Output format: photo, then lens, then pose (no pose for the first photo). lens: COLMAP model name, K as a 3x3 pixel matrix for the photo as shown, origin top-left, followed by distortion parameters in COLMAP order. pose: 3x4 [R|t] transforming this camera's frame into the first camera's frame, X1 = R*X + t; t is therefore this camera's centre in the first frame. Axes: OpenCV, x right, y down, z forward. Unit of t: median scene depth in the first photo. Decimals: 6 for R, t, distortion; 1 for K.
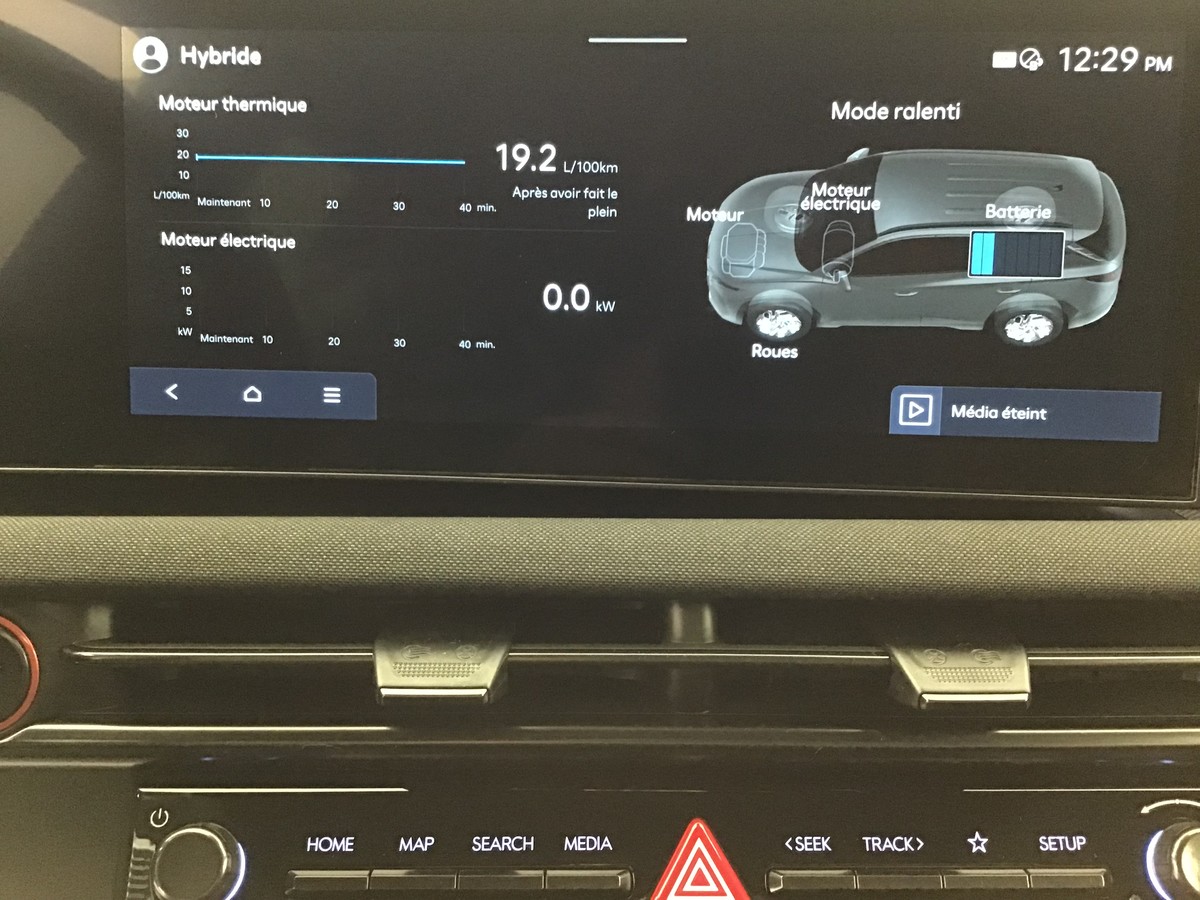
lens RADIAL K [[1139.1, 0, 589.3], [0, 1139.1, 451.9], [0, 0, 1]] dist [-0.000085, -0.020297]
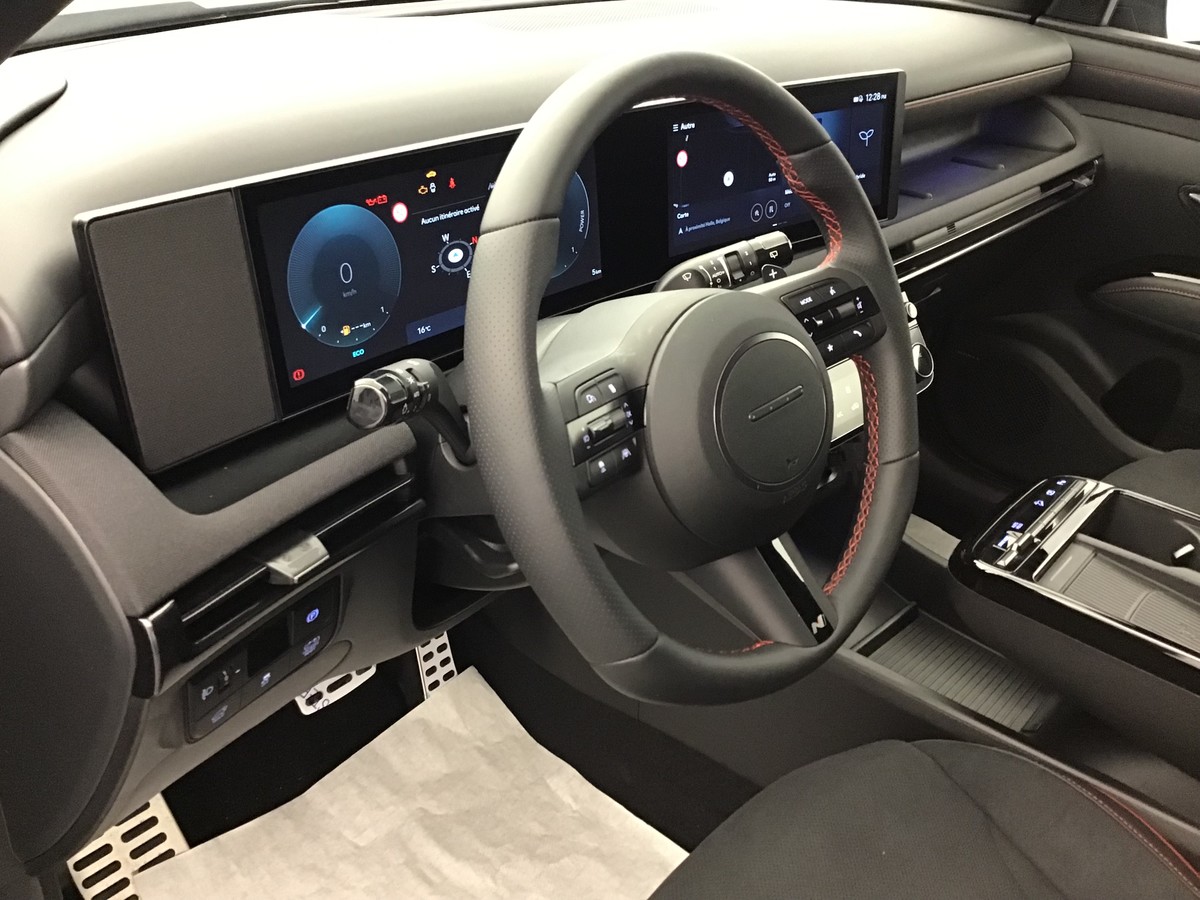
lens RADIAL K [[1089.8, 0, 596.6], [0, 1089.8, 447.1], [0, 0, 1]] dist [0.134746, -0.294217]
pose [[0.704018, -0.317065, 0.635474, -2.770445], [0.129125, 0.937039, 0.324476, -0.572025], [-0.698344, -0.146381, 0.700634, -0.990940]]
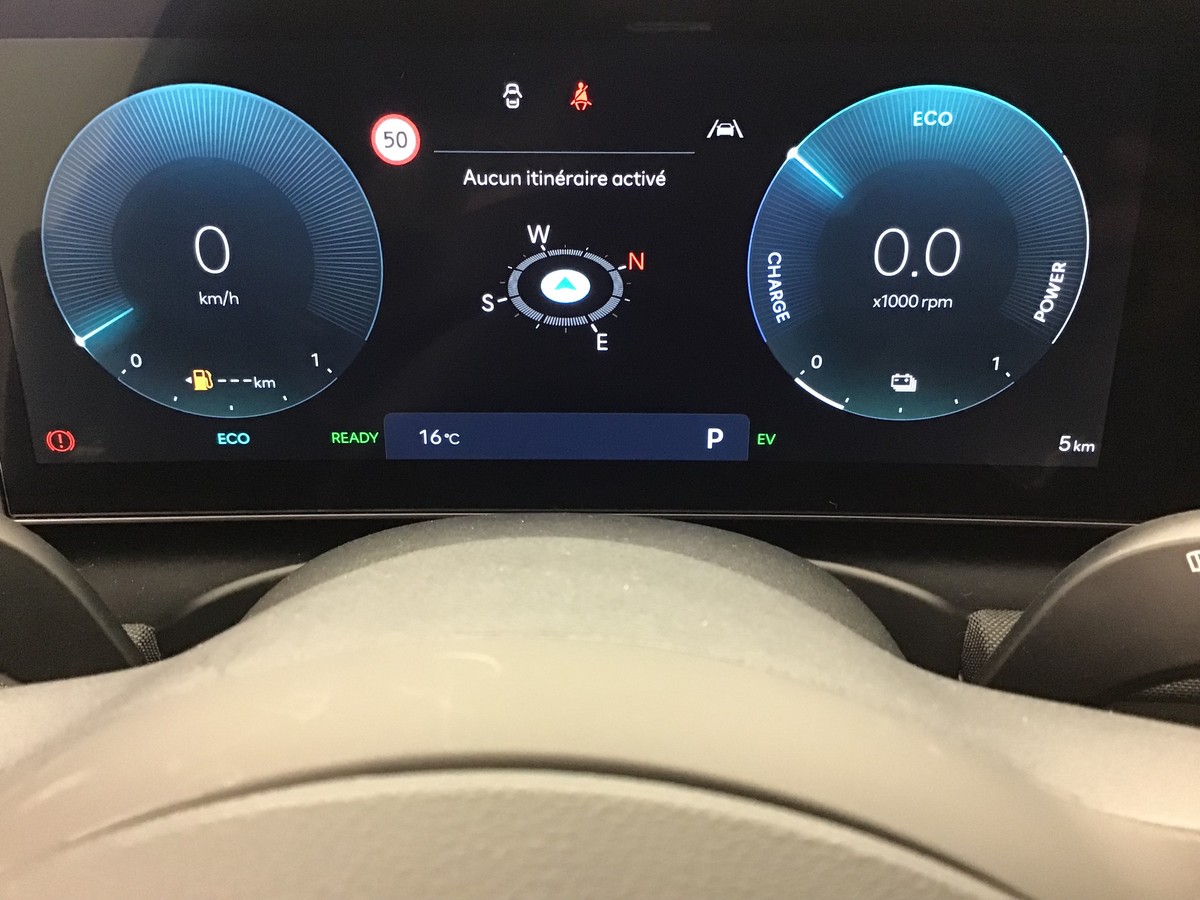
lens RADIAL K [[1089.8, 0, 596.6], [0, 1089.8, 447.1], [0, 0, 1]] dist [0.134746, -0.294217]
pose [[0.997162, 0.030895, -0.068650, -1.130128], [-0.013953, 0.971959, 0.234737, -0.294685], [0.073977, -0.233113, 0.969632, 0.099939]]
